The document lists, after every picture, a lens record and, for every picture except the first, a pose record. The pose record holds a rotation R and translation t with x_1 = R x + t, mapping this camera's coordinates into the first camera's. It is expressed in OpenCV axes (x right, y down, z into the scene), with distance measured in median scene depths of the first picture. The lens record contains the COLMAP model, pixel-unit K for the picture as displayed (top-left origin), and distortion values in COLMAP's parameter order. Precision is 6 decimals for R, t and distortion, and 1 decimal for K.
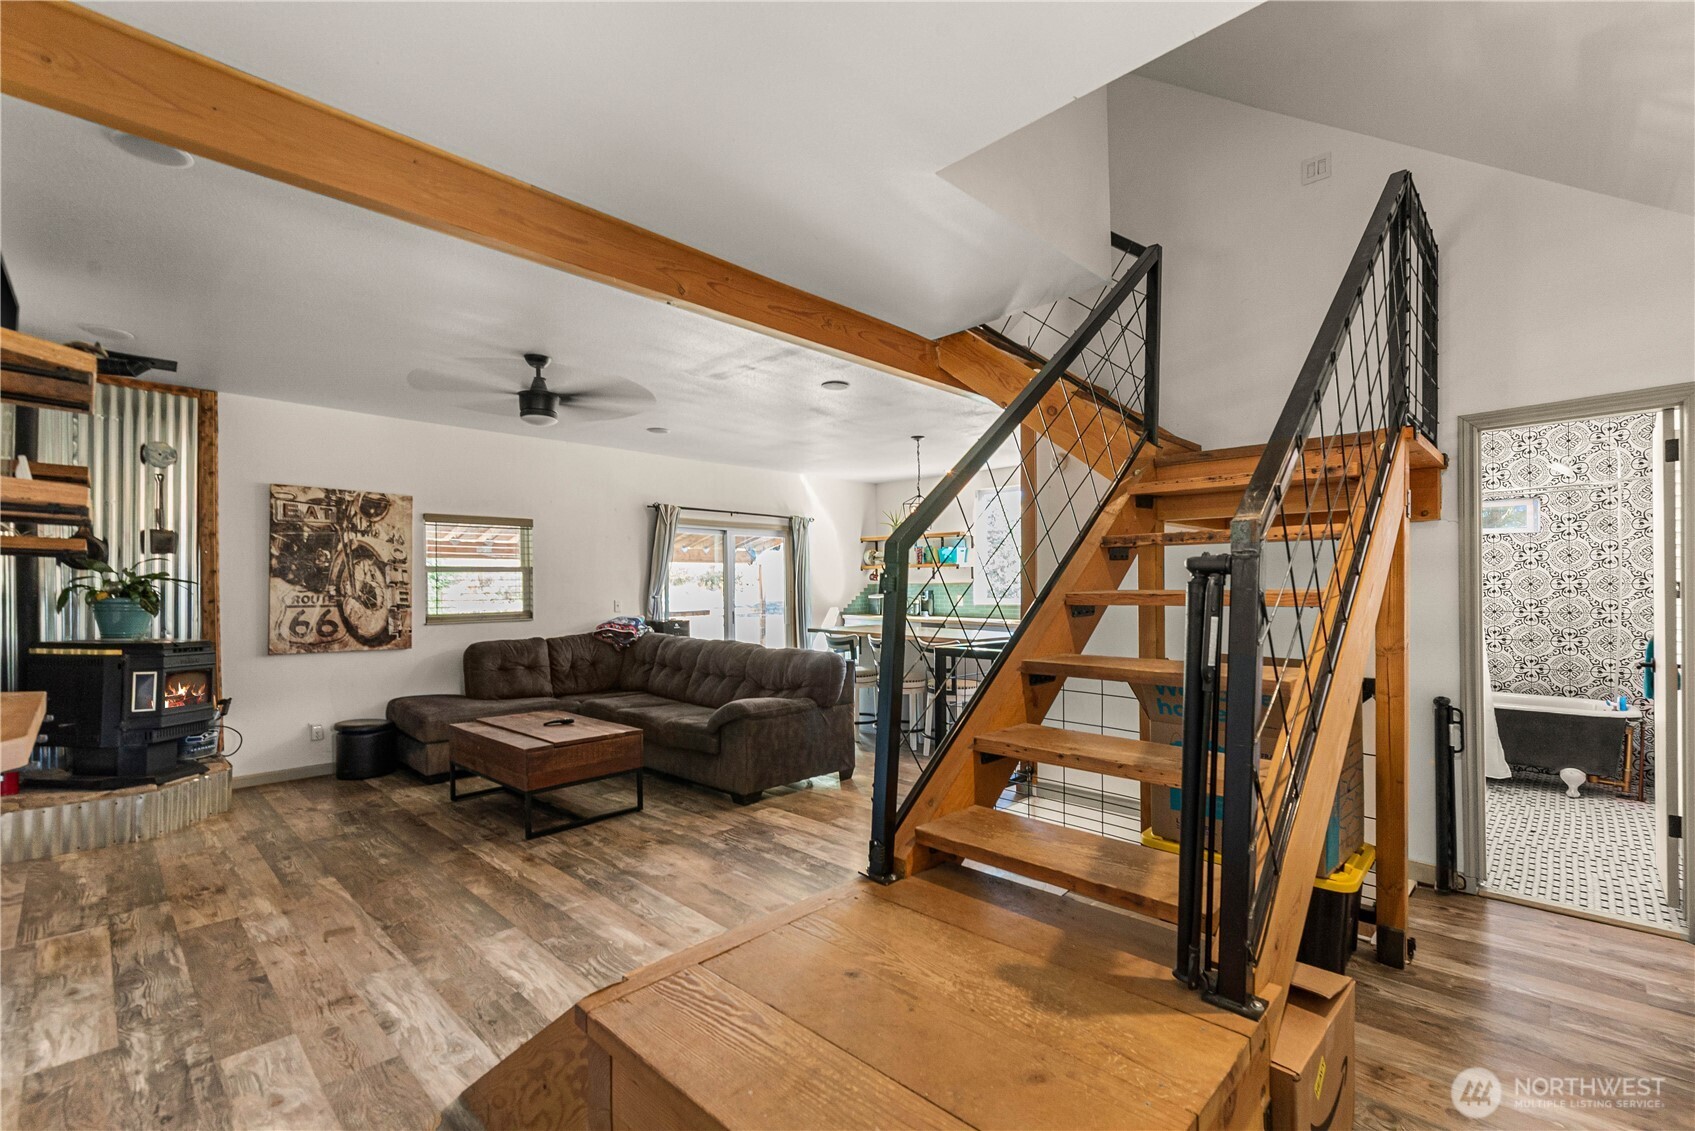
lens RADIAL K [[748.2, 0, 851.8], [0, 748.2, 586.5], [0, 0, 1]] dist [-0.000063, -0.000111]
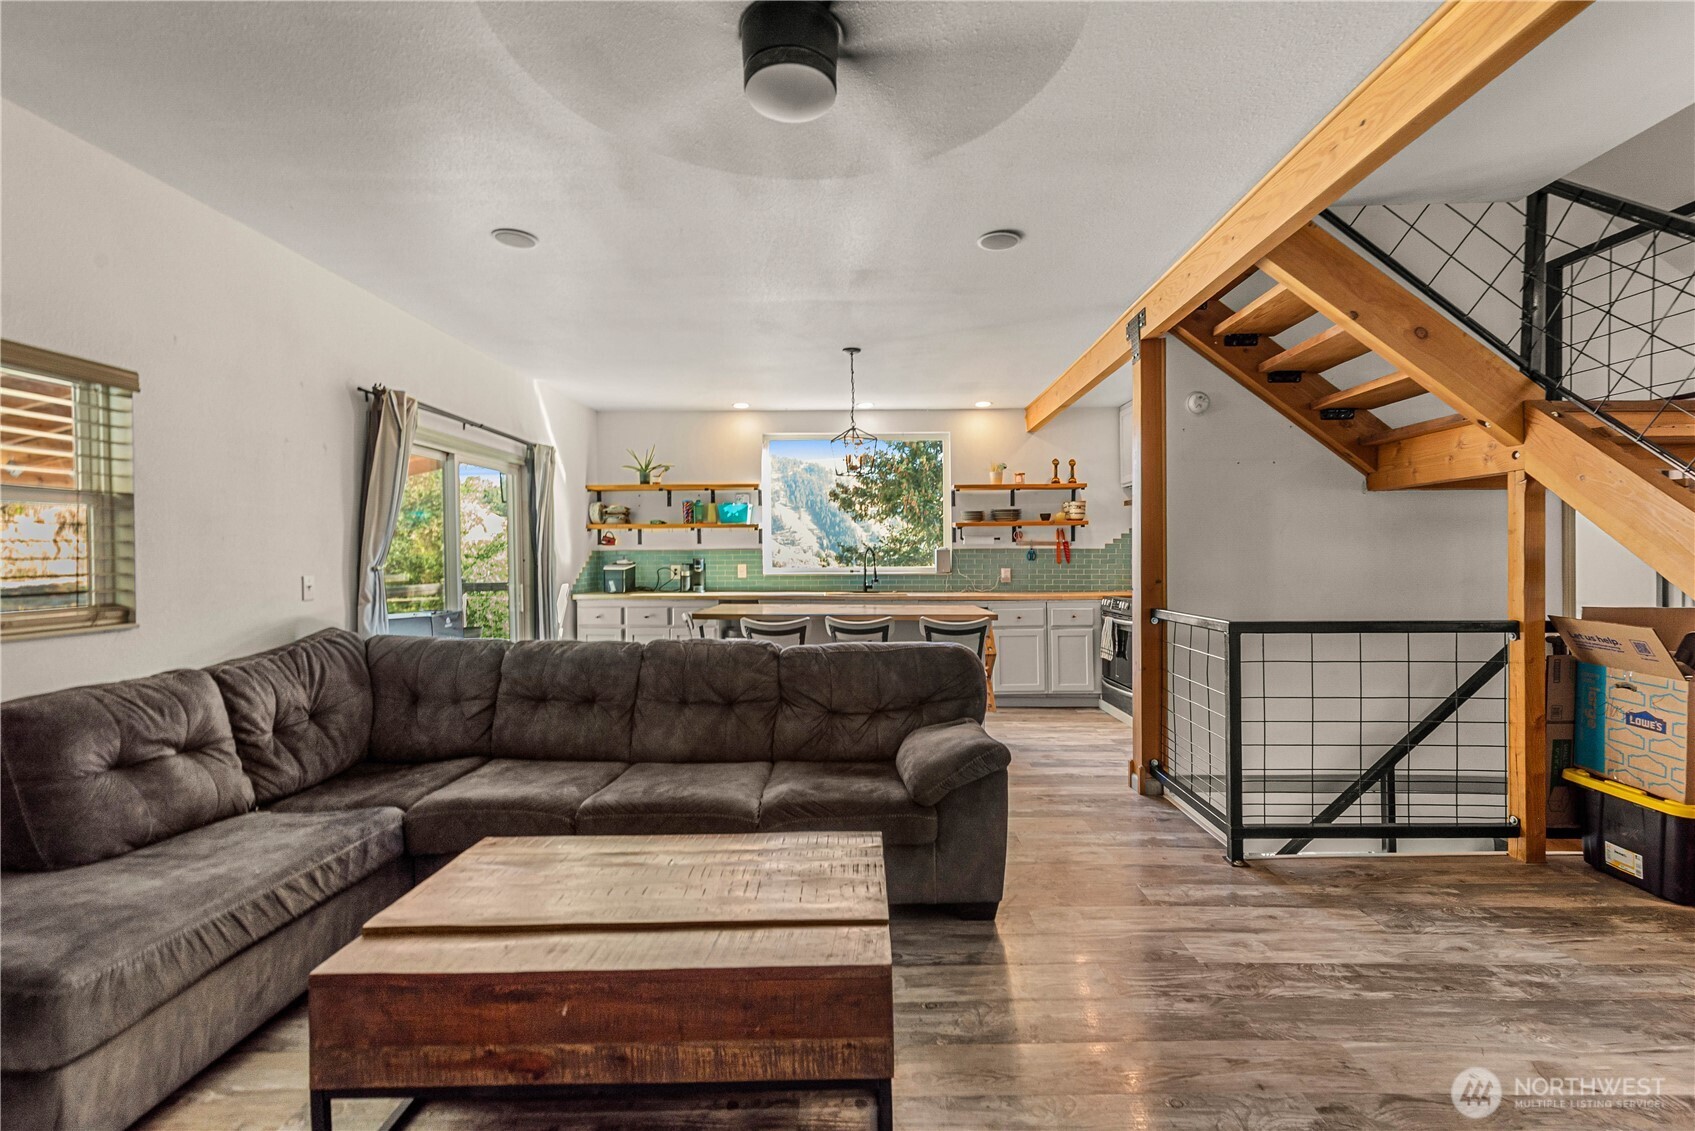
lens RADIAL K [[755.9, 0, 855.0], [0, 755.9, 557.6], [0, 0, 1]] dist [-0.000794, -0.000077]
pose [[0.724390, -0.000714, 0.689390, -0.517479], [0.004709, 0.999981, -0.003912, 0.013531], [-0.689375, 0.006081, 0.724379, 0.541341]]
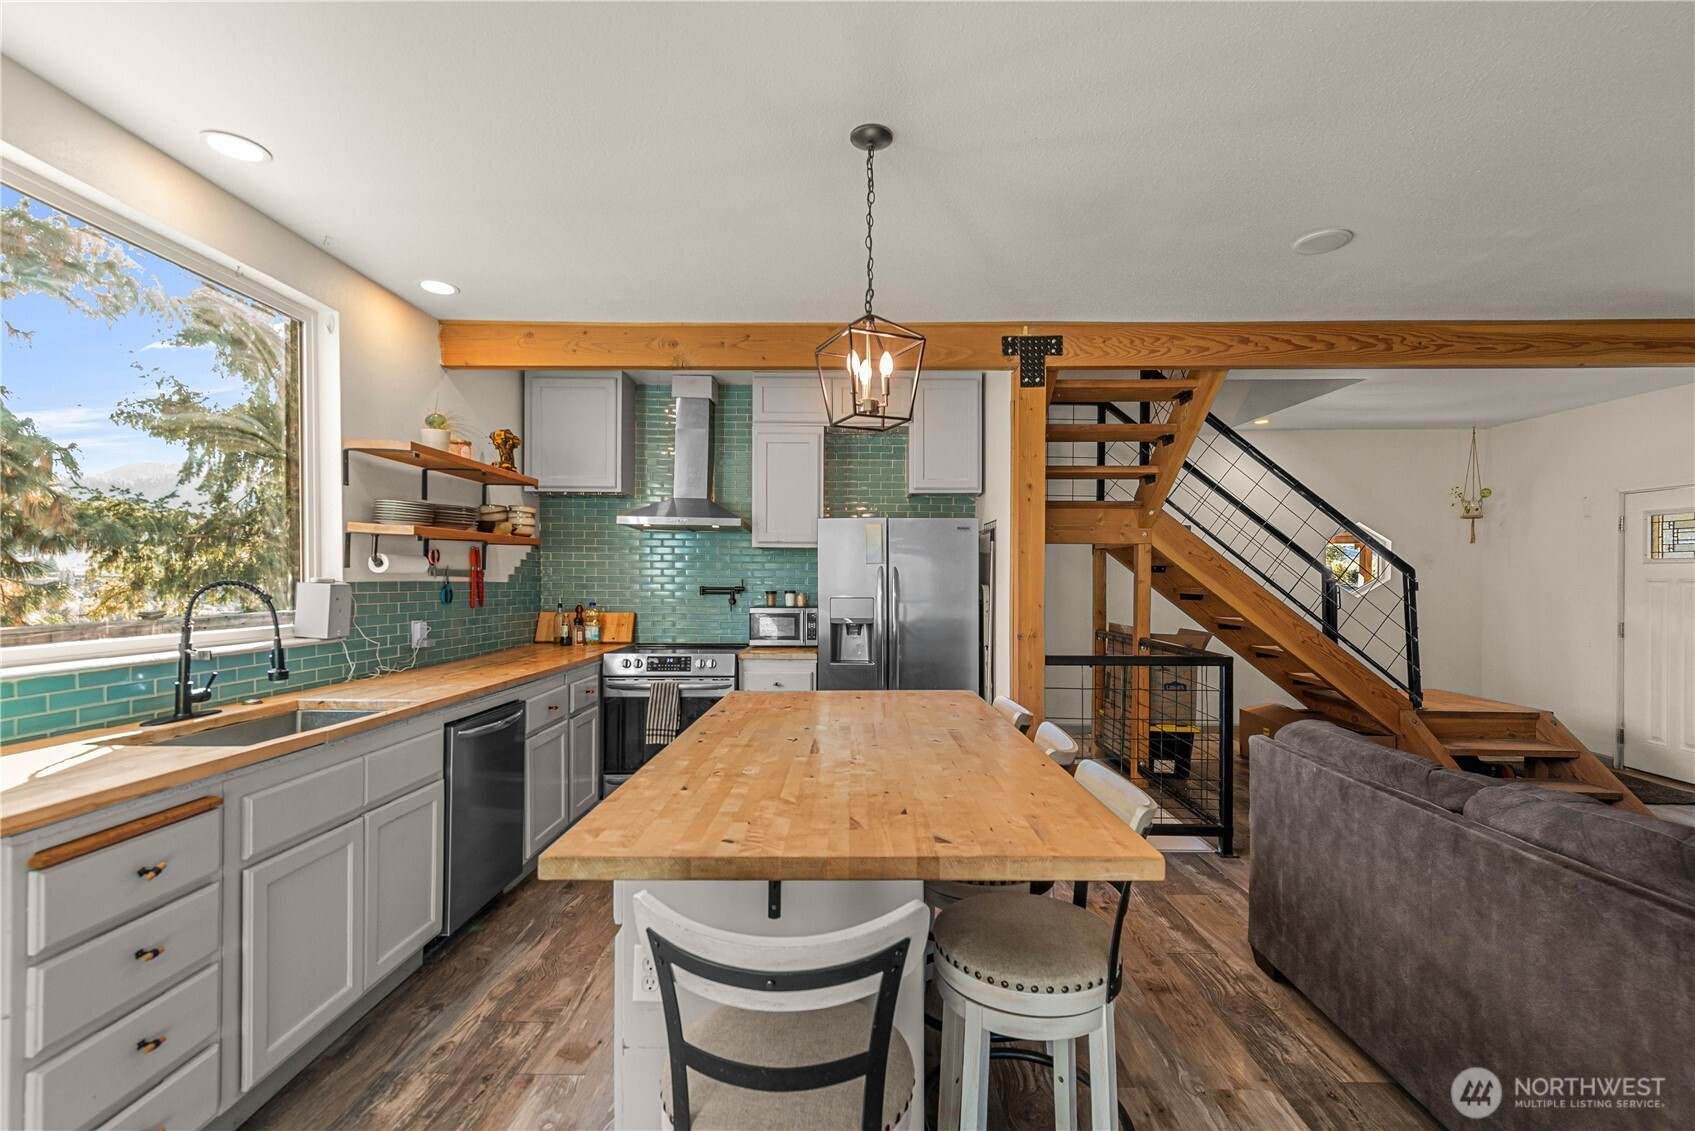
lens RADIAL K [[734.9, 0, 863.9], [0, 734.9, 578.7], [0, 0, 1]] dist [0.001013, 0.000019]
pose [[-0.695123, 0.001085, 0.718890, -0.163886], [-0.001461, 0.999995, -0.002923, -0.007179], [-0.718889, -0.003082, -0.695118, 1.473528]]
